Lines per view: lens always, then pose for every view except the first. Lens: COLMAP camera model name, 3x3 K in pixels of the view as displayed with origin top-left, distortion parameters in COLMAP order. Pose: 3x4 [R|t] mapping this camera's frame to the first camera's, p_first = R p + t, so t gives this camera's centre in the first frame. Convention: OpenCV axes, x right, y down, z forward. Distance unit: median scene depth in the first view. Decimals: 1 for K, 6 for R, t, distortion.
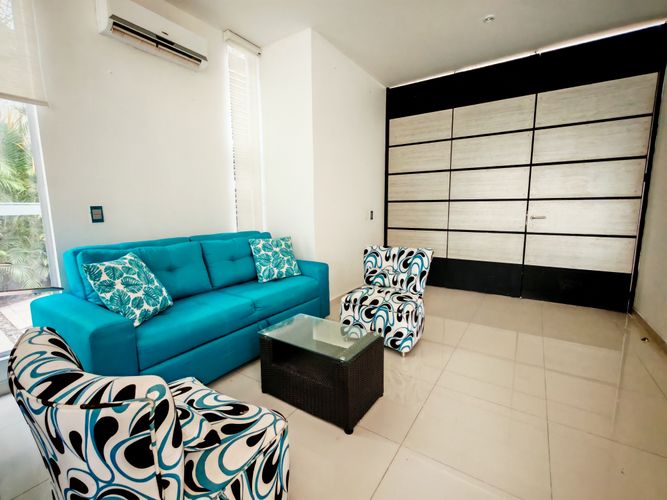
lens RADIAL K [[303.5, 0, 331.9], [0, 303.5, 246.9], [0, 0, 1]] dist [-0.004638, 0.005500]
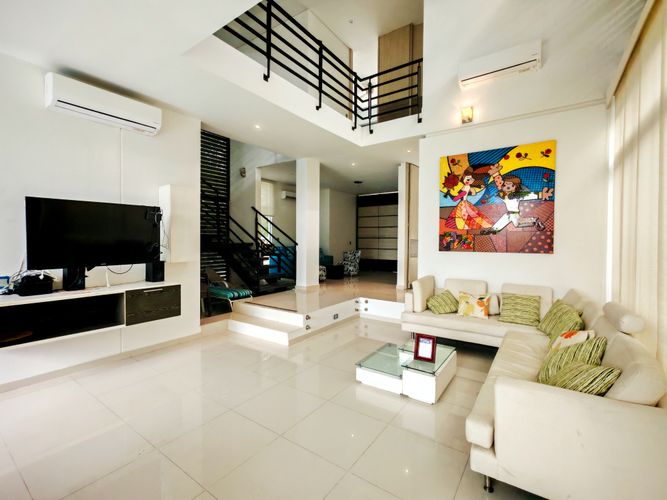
lens RADIAL K [[303.5, 0, 331.9], [0, 303.5, 246.9], [0, 0, 1]] dist [-0.004638, 0.005500]
pose [[0.999647, 0.016565, -0.020752, 0.028784], [-0.018817, 0.993358, -0.113515, 0.228569], [0.018734, 0.113865, 0.993320, -1.593932]]
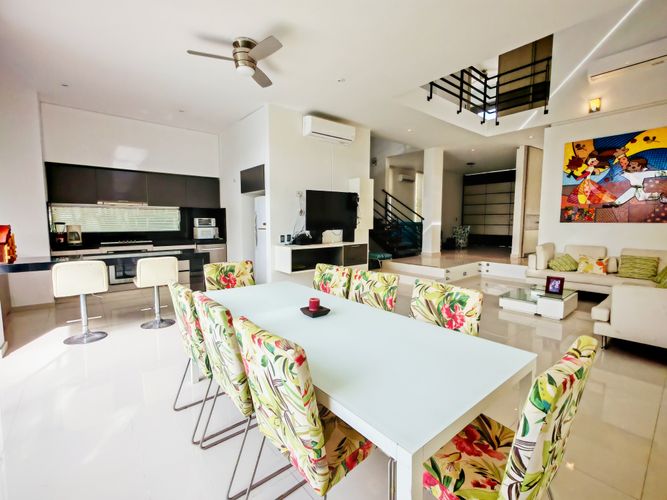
lens RADIAL K [[303.5, 0, 331.9], [0, 303.5, 246.9], [0, 0, 1]] dist [-0.004638, 0.005500]
pose [[0.961528, 0.033881, -0.272609, -0.206547], [-0.046168, 0.998180, -0.038785, 0.318104], [0.270799, 0.049879, 0.961343, -2.045981]]
